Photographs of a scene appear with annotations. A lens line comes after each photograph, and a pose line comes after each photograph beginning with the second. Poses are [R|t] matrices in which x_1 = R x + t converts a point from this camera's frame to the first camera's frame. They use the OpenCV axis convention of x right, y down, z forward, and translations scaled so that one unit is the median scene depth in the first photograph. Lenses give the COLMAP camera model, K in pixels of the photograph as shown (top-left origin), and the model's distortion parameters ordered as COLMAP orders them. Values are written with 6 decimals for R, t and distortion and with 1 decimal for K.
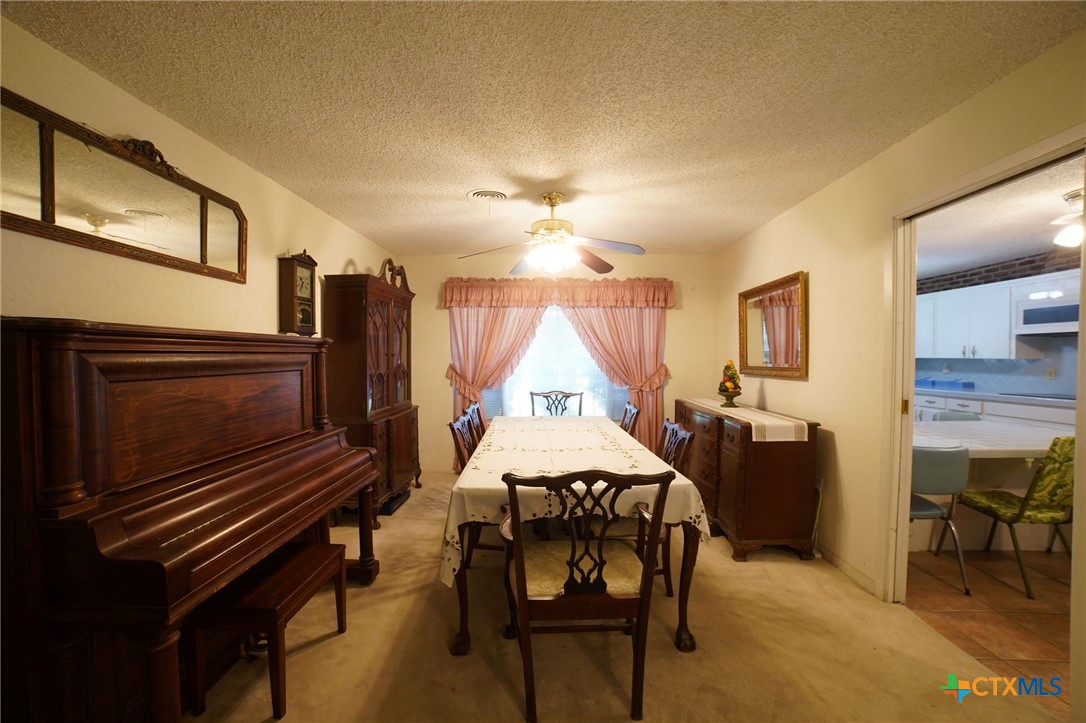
lens RADIAL K [[443.7, 0, 540.5], [0, 443.7, 365.5], [0, 0, 1]] dist [-0.108012, 0.036830]
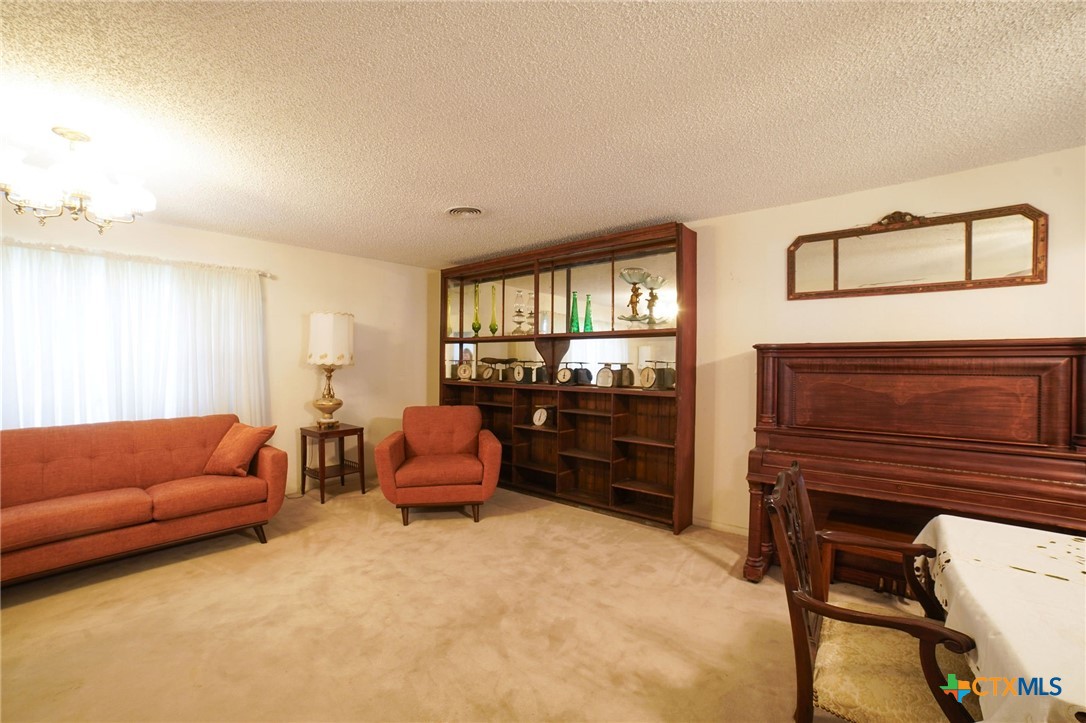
lens RADIAL K [[443.7, 0, 540.5], [0, 443.7, 365.5], [0, 0, 1]] dist [-0.108012, 0.036830]
pose [[-0.617470, 0.009945, -0.786532, 0.740062], [-0.016967, 0.999519, 0.025958, -0.014830], [0.786412, 0.029373, -0.617004, 0.707500]]
